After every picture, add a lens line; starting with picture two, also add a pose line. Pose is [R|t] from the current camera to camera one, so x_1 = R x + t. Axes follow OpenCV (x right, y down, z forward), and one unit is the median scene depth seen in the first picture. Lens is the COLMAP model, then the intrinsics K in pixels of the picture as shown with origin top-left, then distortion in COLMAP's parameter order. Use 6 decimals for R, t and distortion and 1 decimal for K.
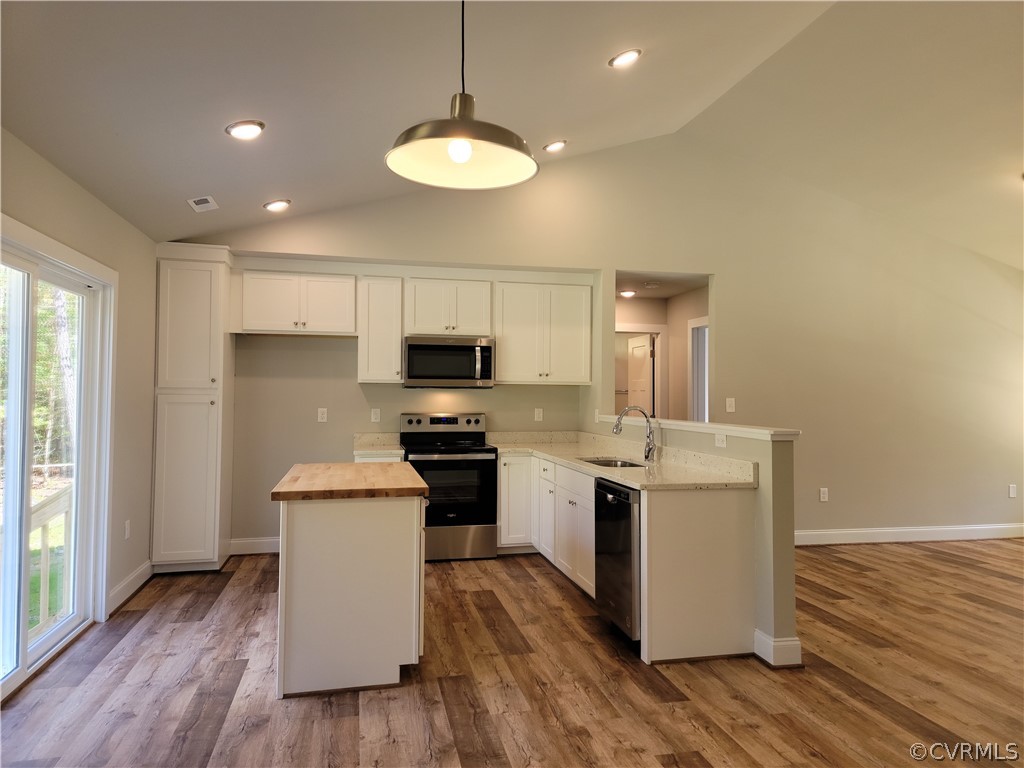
lens RADIAL K [[705.9, 0, 518.3], [0, 705.9, 382.5], [0, 0, 1]] dist [0.096803, -0.078418]
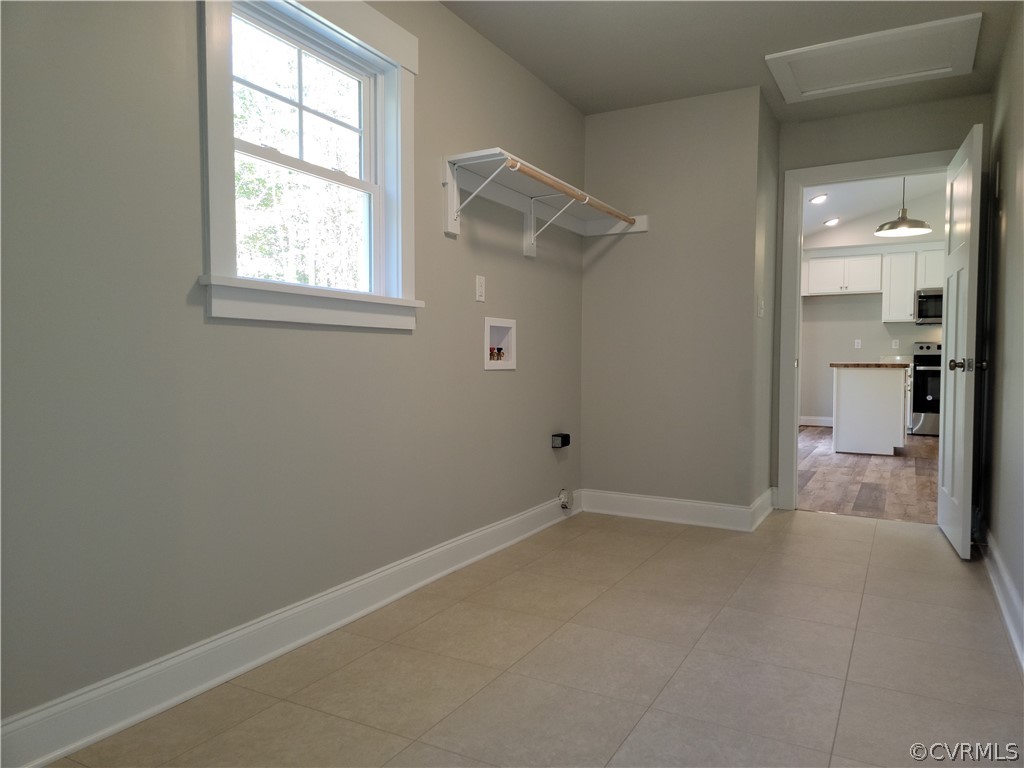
lens RADIAL K [[705.9, 0, 517.3], [0, 705.9, 382.2], [0, 0, 1]] dist [0.096803, -0.078418]
pose [[0.749319, 0.019489, -0.661923, 0.332931], [0.012491, 0.998973, 0.043553, 0.078335], [0.662092, -0.040903, 0.748306, -1.080857]]
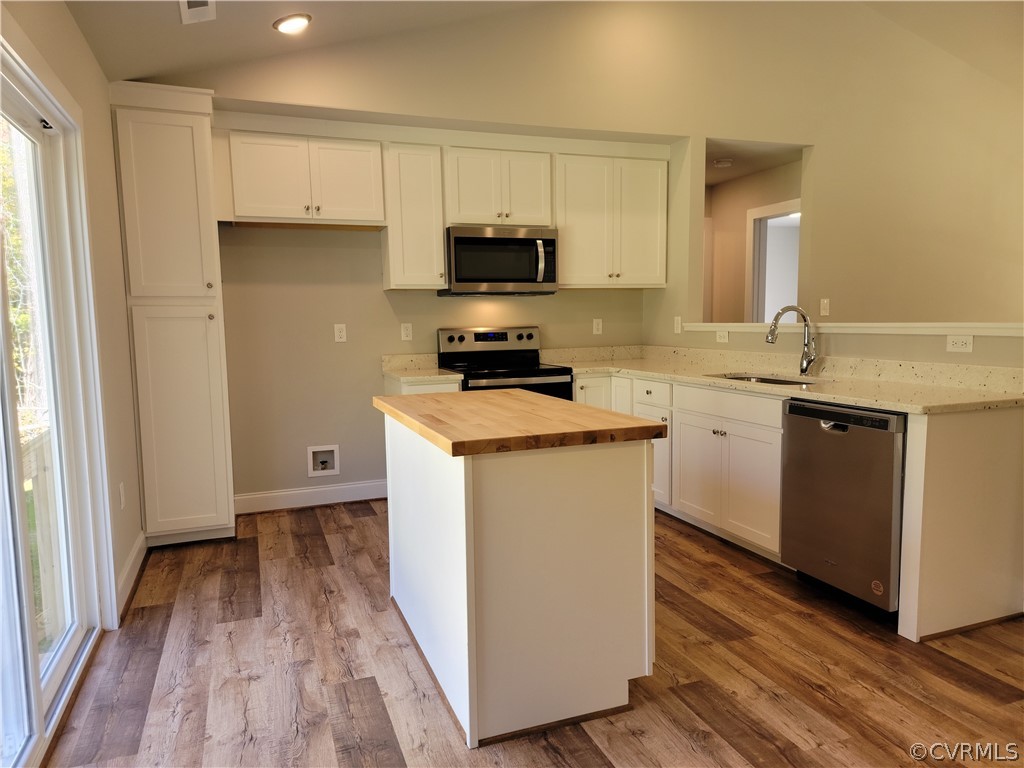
lens RADIAL K [[705.9, 0, 515.3], [0, 705.9, 398.5], [0, 0, 1]] dist [0.096803, -0.078418]
pose [[0.990335, -0.039973, 0.132808, -0.289486], [0.021916, 0.990638, 0.134741, 0.025154], [-0.136951, -0.130528, 0.981940, 0.304930]]
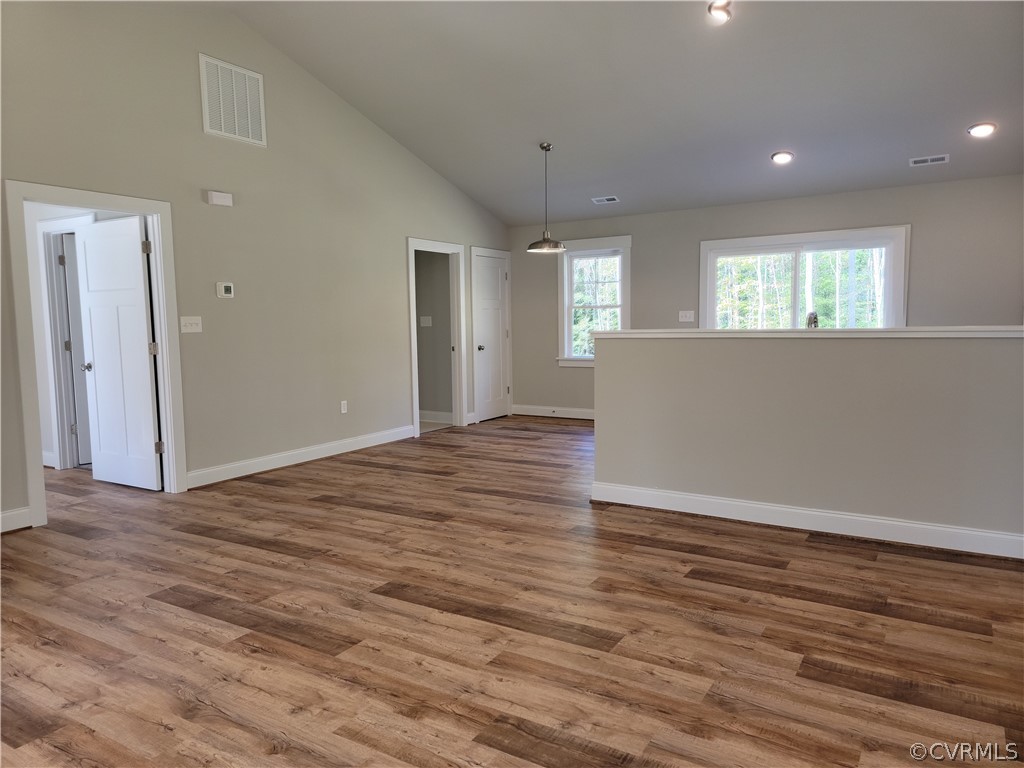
lens RADIAL K [[705.9, 0, 501.6], [0, 705.9, 377.8], [0, 0, 1]] dist [0.096803, -0.078418]
pose [[-0.710604, 0.064008, -0.700675, 1.284152], [0.025200, 0.997530, 0.065569, 0.056811], [0.703141, 0.028937, -0.710461, 1.625520]]
